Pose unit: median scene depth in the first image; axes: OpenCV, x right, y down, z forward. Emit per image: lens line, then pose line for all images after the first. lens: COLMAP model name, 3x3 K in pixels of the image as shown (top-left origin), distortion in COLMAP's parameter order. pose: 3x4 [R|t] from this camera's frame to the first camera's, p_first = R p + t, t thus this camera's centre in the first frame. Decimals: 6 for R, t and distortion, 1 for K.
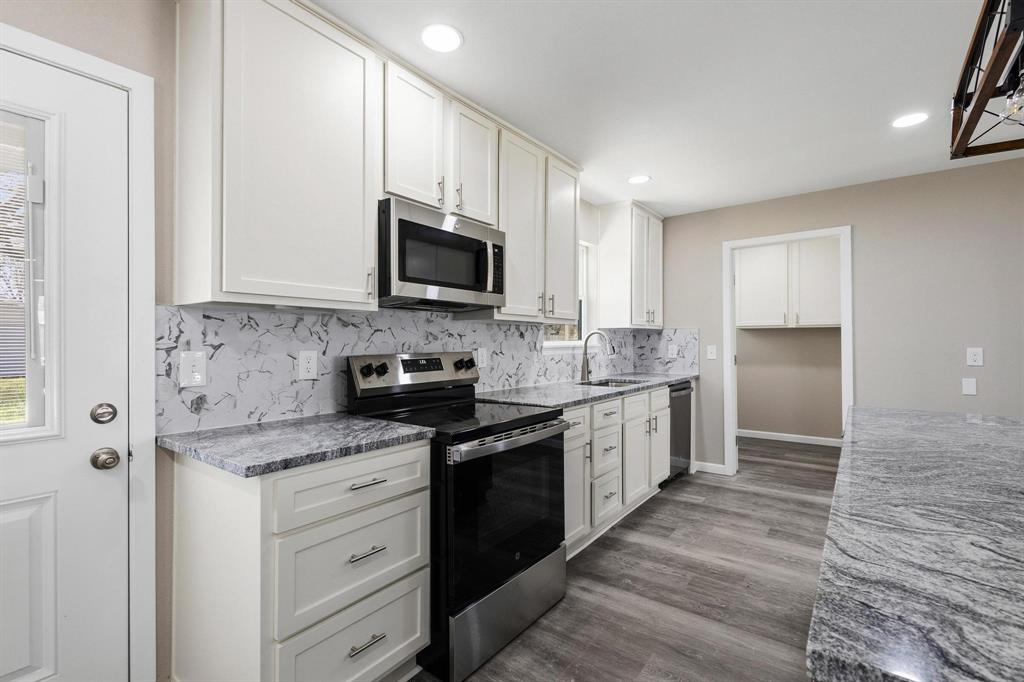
lens RADIAL K [[467.1, 0, 513.7], [0, 467.1, 337.6], [0, 0, 1]] dist [0.004005, 0.000123]
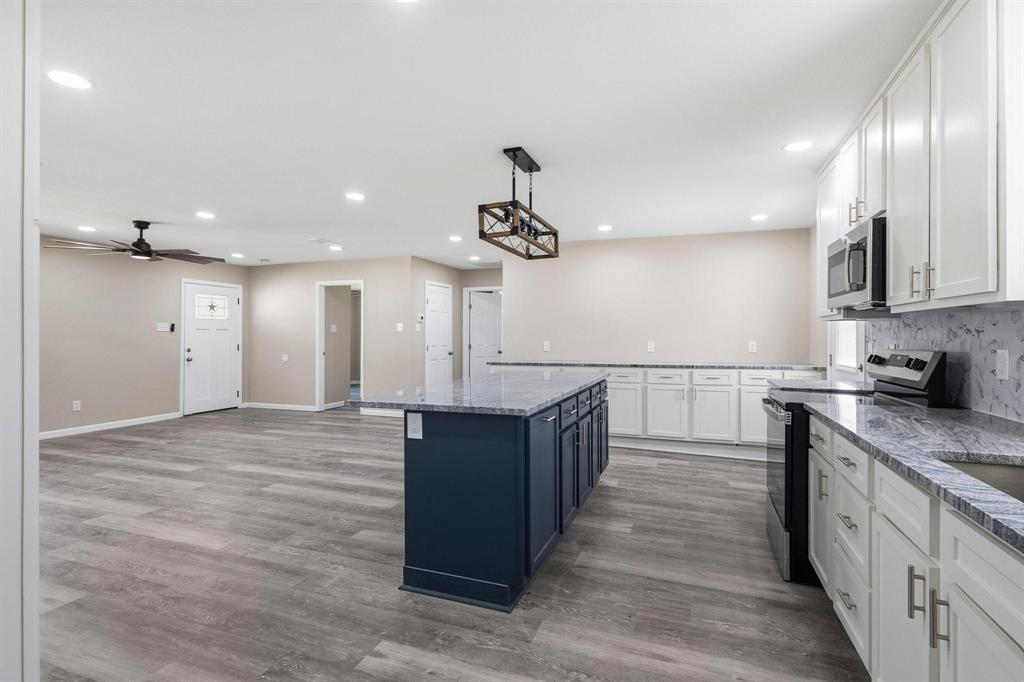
lens RADIAL K [[480.9, 0, 517.0], [0, 480.9, 338.7], [0, 0, 1]] dist [0.001388, 0.000012]
pose [[-0.959182, -0.000262, -0.282788, 0.980548], [0.000264, 0.999998, -0.001824, 0.009834], [0.282788, -0.001825, -0.959181, 1.845806]]
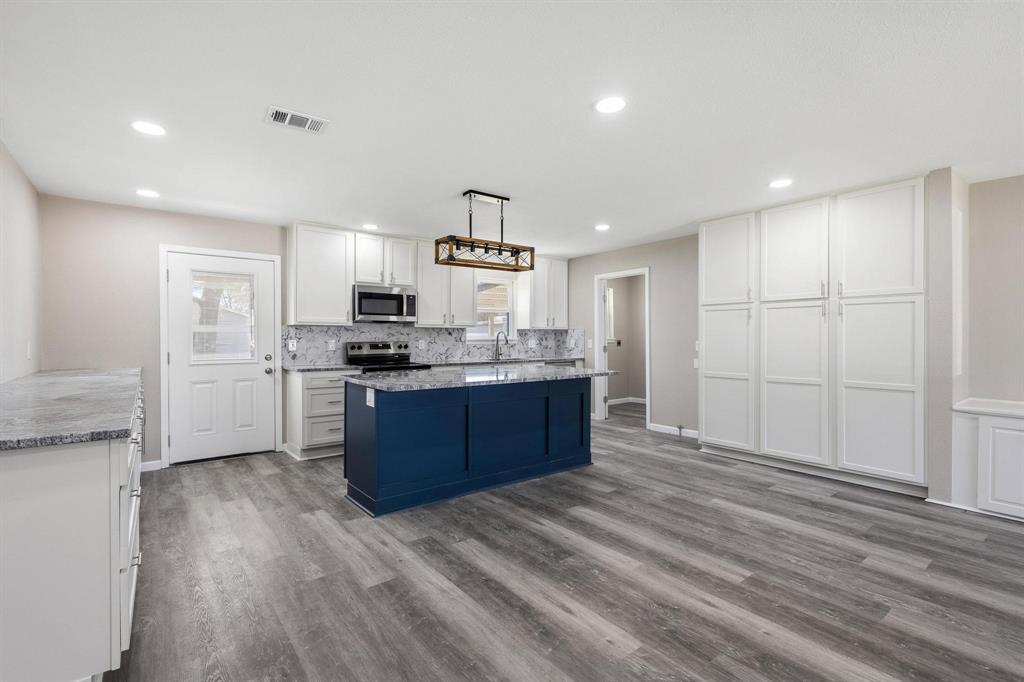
lens RADIAL K [[467.1, 0, 513.7], [0, 467.1, 337.6], [0, 0, 1]] dist [0.004005, 0.000123]
pose [[0.965138, 0.000977, -0.261740, 1.121581], [0.001243, 0.999965, 0.008318, -0.006801], [0.261738, -0.008354, 0.965103, -1.170402]]
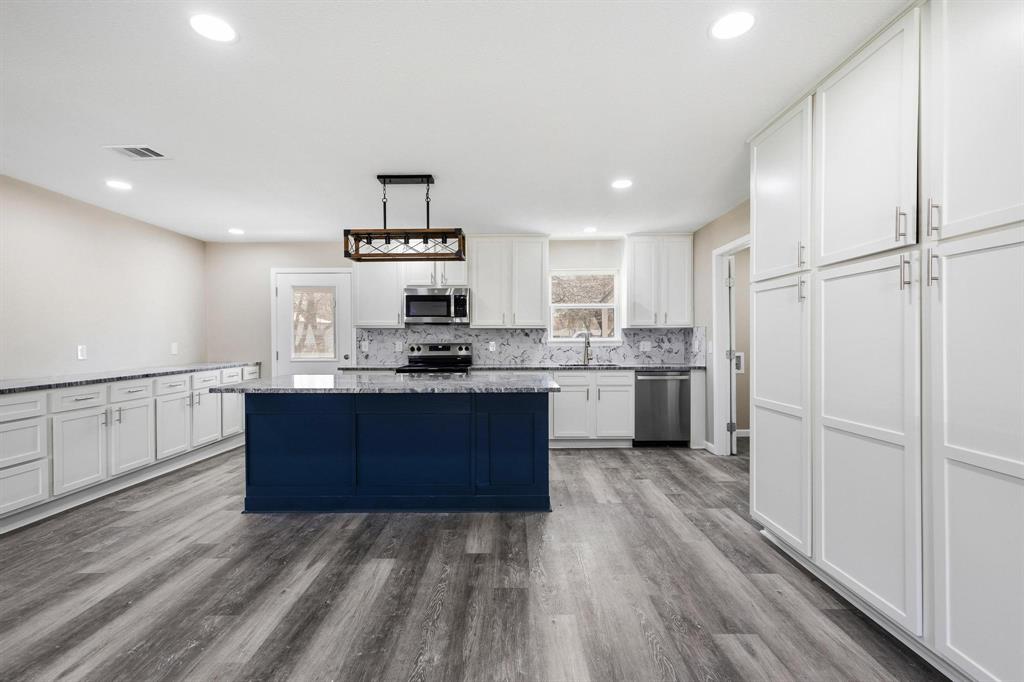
lens RADIAL K [[467.1, 0, 513.7], [0, 467.1, 337.6], [0, 0, 1]] dist [0.004005, 0.000123]
pose [[0.596805, -0.003164, -0.802380, 2.009751], [0.009142, 0.999954, 0.002857, 0.000414], [0.802334, -0.009041, 0.596806, -0.142816]]
